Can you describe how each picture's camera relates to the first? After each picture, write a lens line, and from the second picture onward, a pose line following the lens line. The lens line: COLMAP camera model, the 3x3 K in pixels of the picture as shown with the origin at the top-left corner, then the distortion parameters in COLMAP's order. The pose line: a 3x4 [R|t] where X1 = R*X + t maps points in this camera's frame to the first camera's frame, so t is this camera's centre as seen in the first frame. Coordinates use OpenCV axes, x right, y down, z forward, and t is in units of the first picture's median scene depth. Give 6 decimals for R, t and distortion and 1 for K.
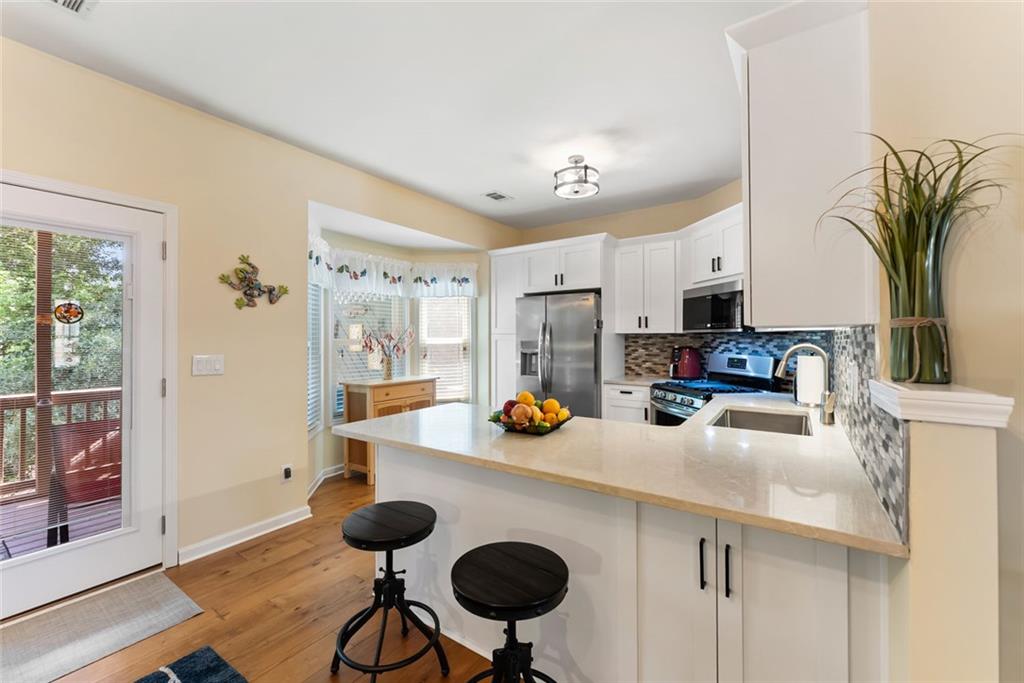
lens RADIAL K [[414.7, 0, 504.3], [0, 414.7, 336.1], [0, 0, 1]] dist [-0.002722, -0.000195]
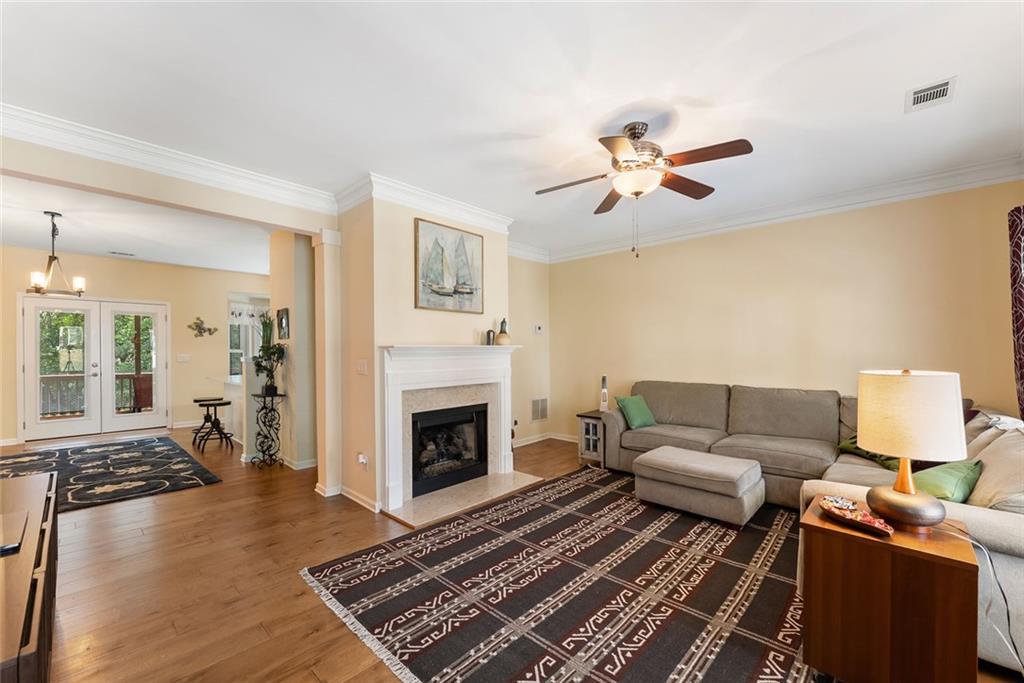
lens RADIAL K [[414.7, 0, 510.0], [0, 414.7, 351.4], [0, 0, 1]] dist [-0.002722, -0.000195]
pose [[0.988853, 0.001840, -0.148887, 1.676074], [-0.000901, 0.999979, 0.006377, 0.004708], [0.148895, -0.006172, 0.988834, -1.273400]]
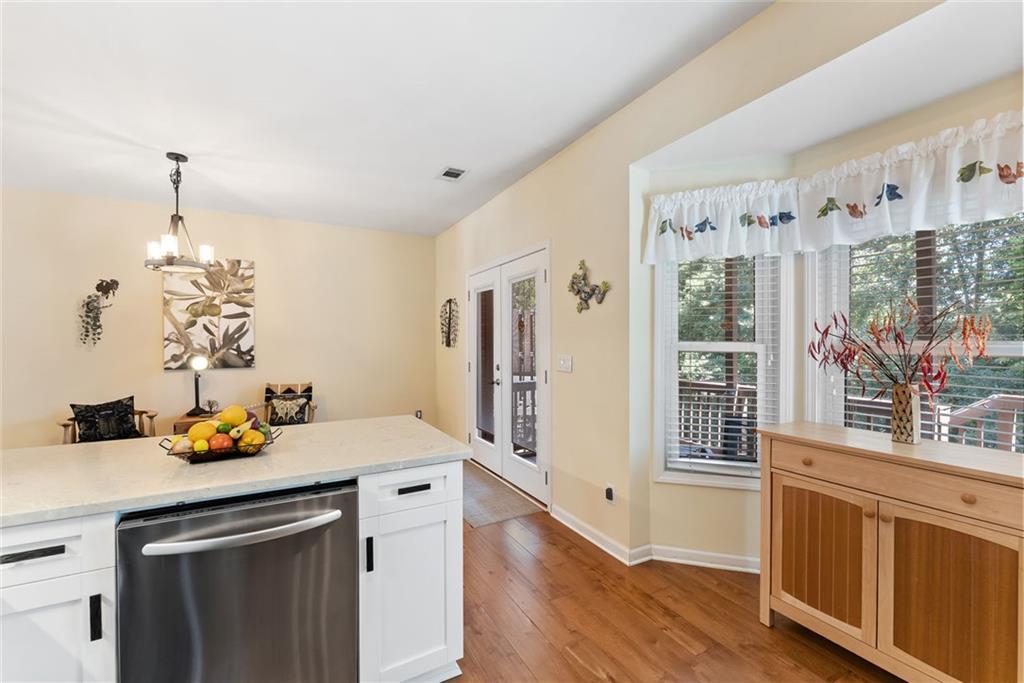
lens RADIAL K [[414.7, 0, 512.3], [0, 414.7, 344.9], [0, 0, 1]] dist [-0.002722, -0.000195]
pose [[-0.439082, 0.007931, -0.898412, 0.371940], [0.005564, 0.999966, 0.006108, 0.008456], [0.898430, -0.002317, -0.439112, 1.255869]]
